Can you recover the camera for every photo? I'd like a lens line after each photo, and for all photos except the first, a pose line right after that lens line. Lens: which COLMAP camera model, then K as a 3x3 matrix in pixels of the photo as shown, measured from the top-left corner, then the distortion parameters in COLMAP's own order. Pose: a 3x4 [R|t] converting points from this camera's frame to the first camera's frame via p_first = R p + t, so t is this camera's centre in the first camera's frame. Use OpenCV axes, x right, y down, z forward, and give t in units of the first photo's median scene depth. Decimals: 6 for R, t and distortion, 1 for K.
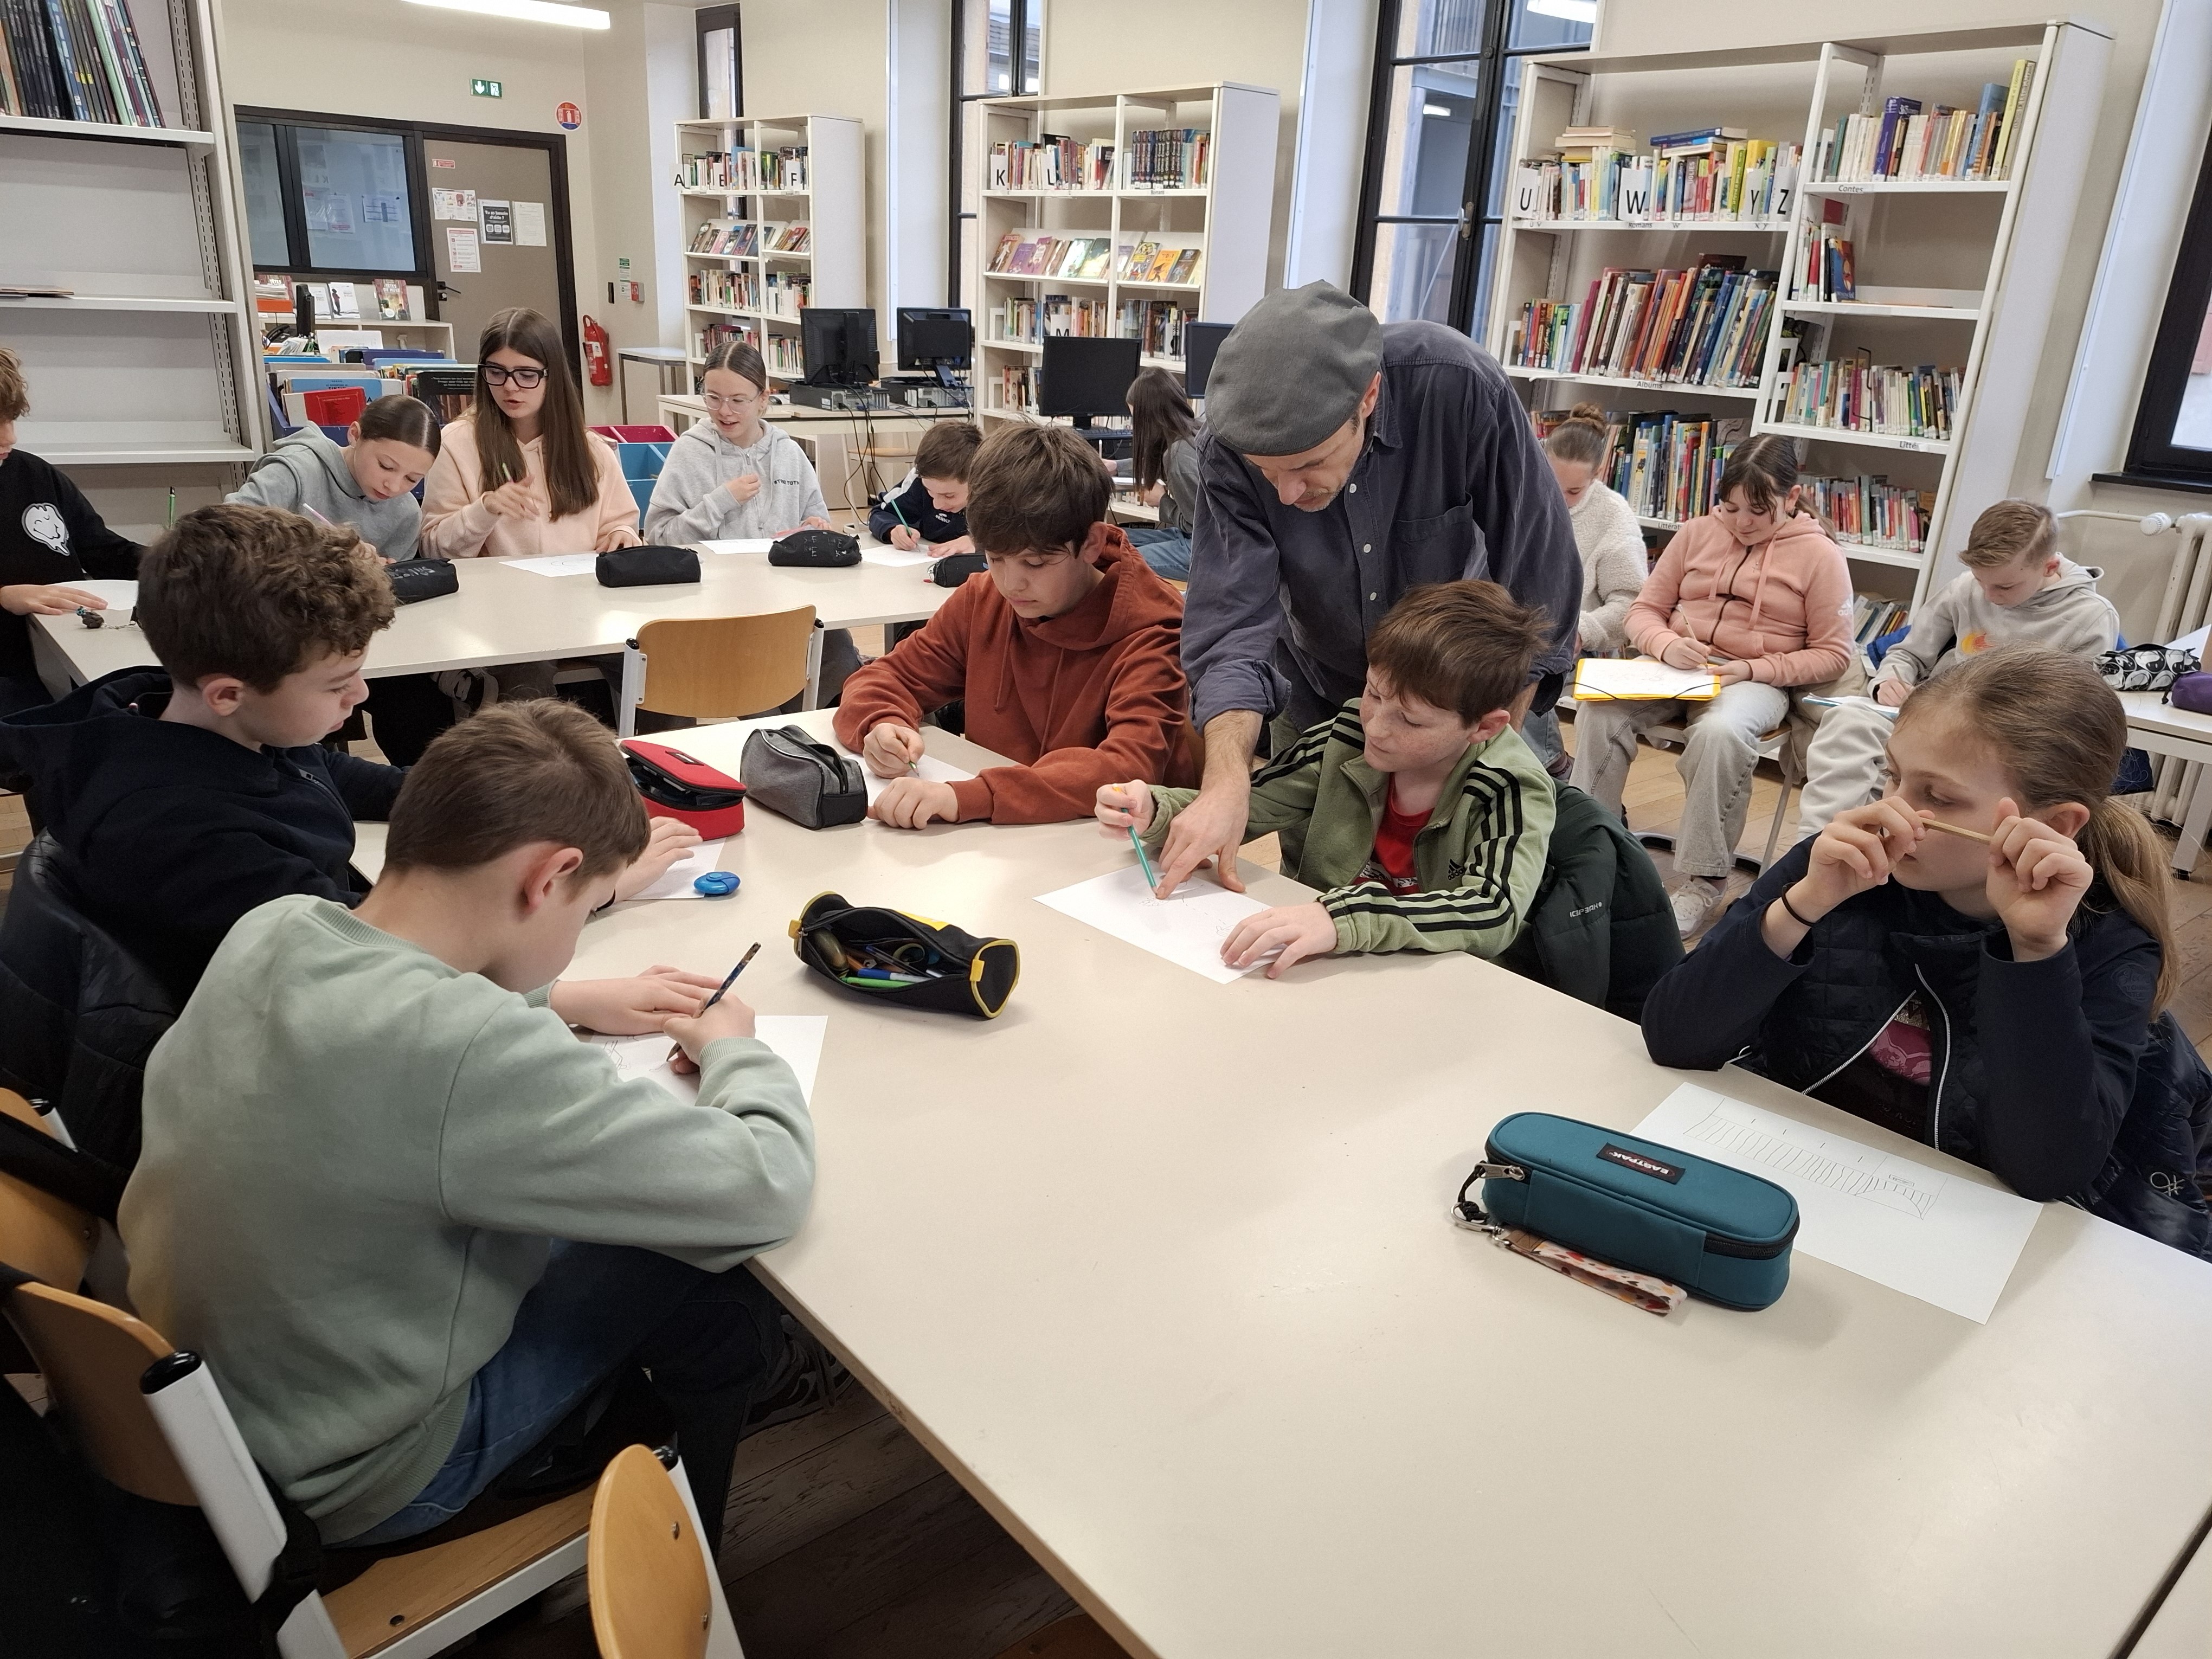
lens RADIAL K [[1589.3, 0, 1065.0], [0, 1589.3, 769.6], [0, 0, 1]] dist [0.073138, -0.057388]
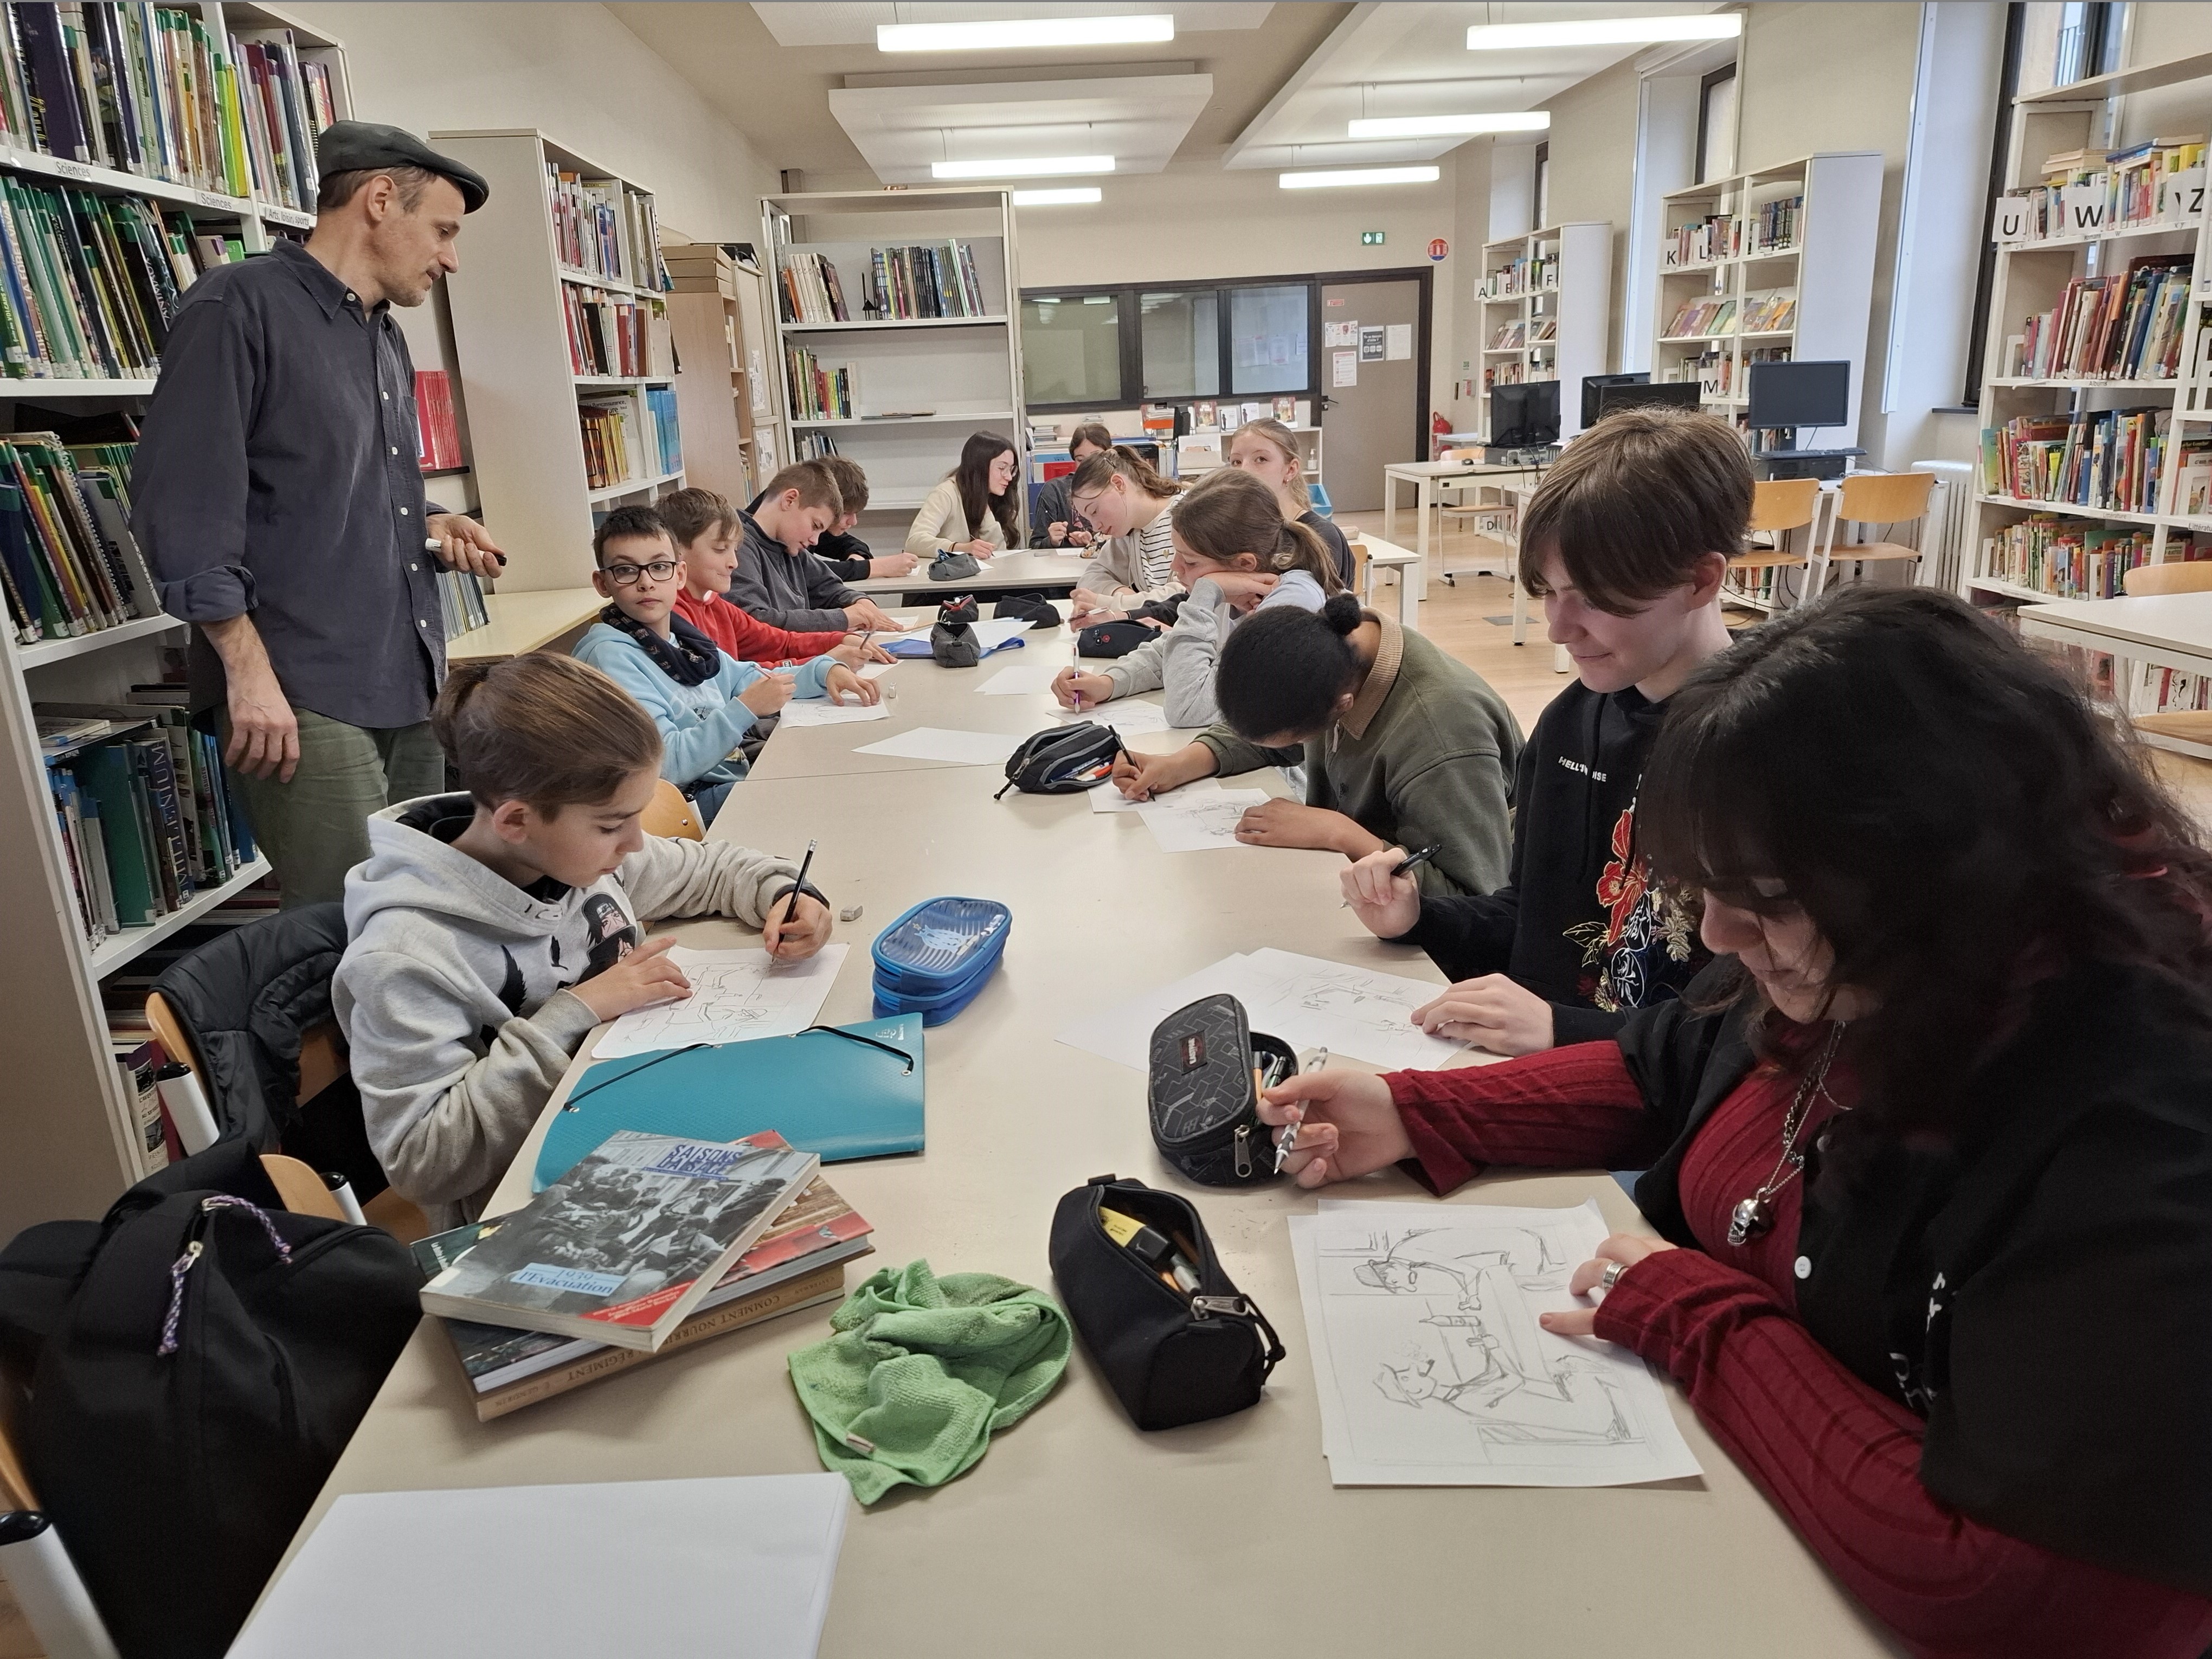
lens RADIAL K [[1565.6, 0, 1100.5], [0, 1565.6, 841.2], [0, 0, 1]] dist [0.035819, -0.047265]
pose [[0.817295, 0.076089, -0.571173, 0.297286], [-0.086152, 0.996237, 0.009438, 0.074400], [0.569742, 0.041494, 0.820775, -0.149272]]
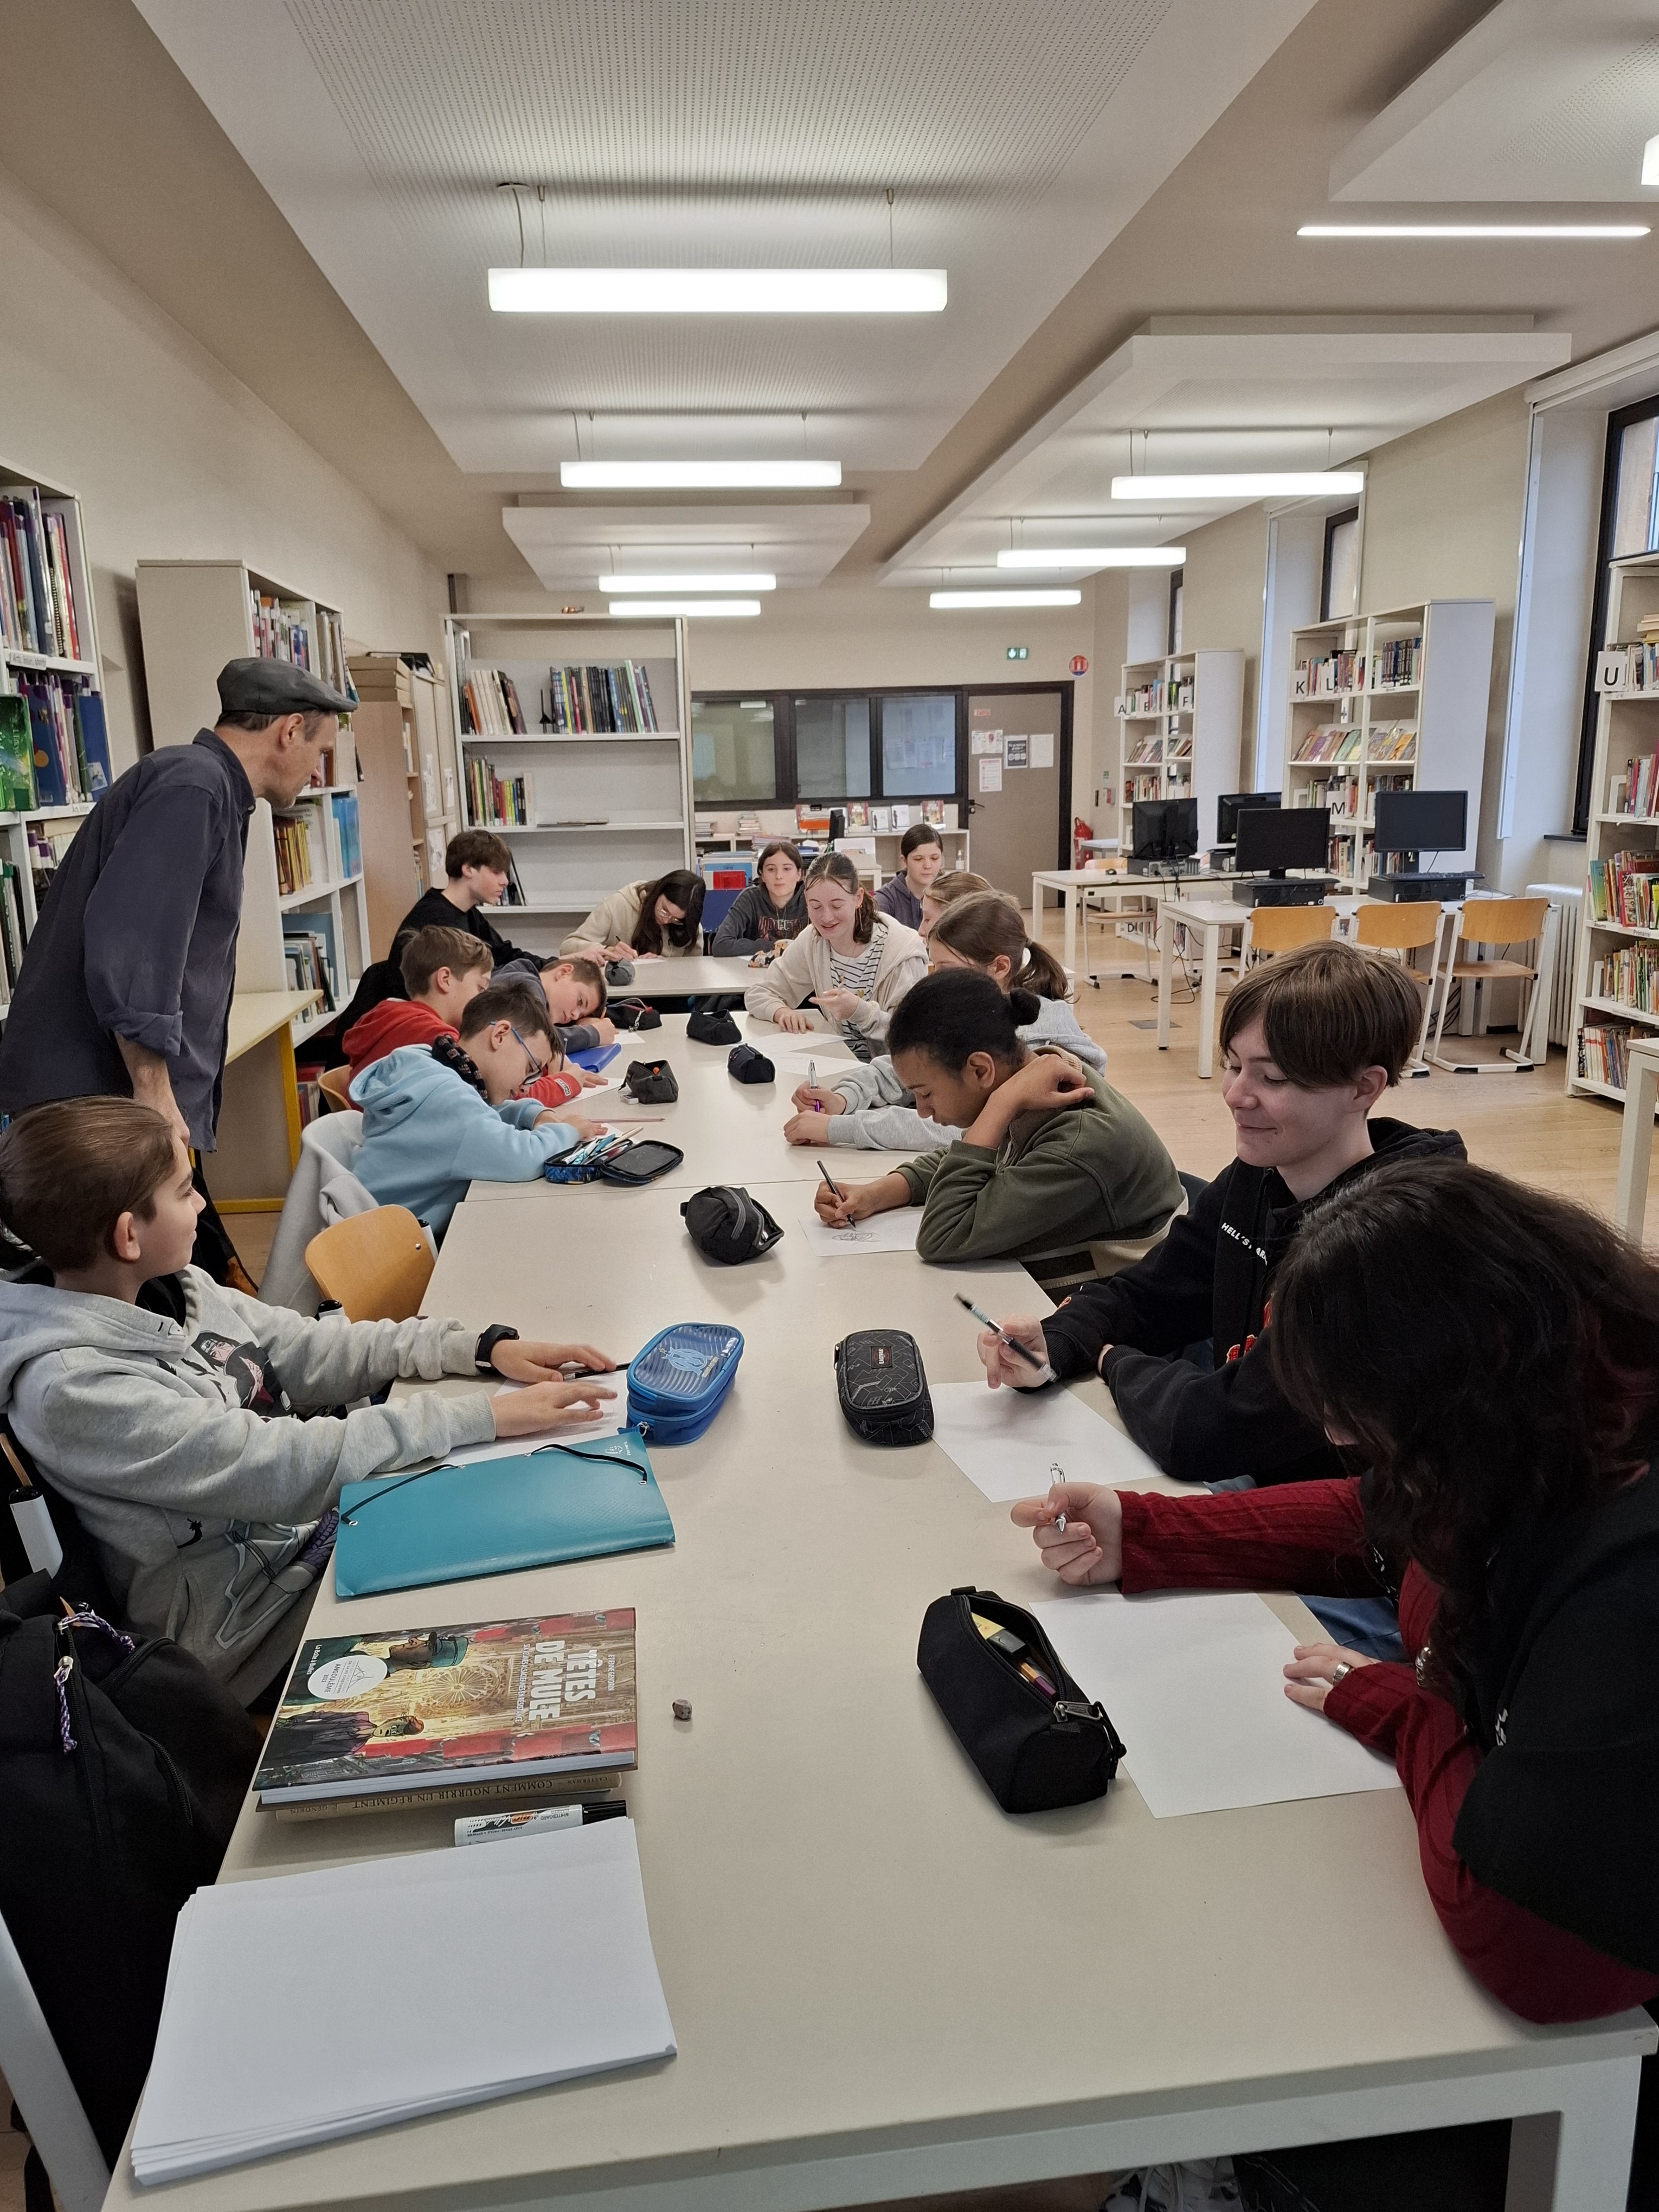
lens RADIAL K [[1562.2, 0, 829.5], [0, 1562.2, 1106.0], [0, 0, 1]] dist [0.075811, -0.099366]
pose [[0.848183, 0.042893, -0.527964, 0.299846], [-0.092480, 0.993399, -0.067863, 0.065977], [0.521568, 0.106386, 0.846551, -0.179572]]
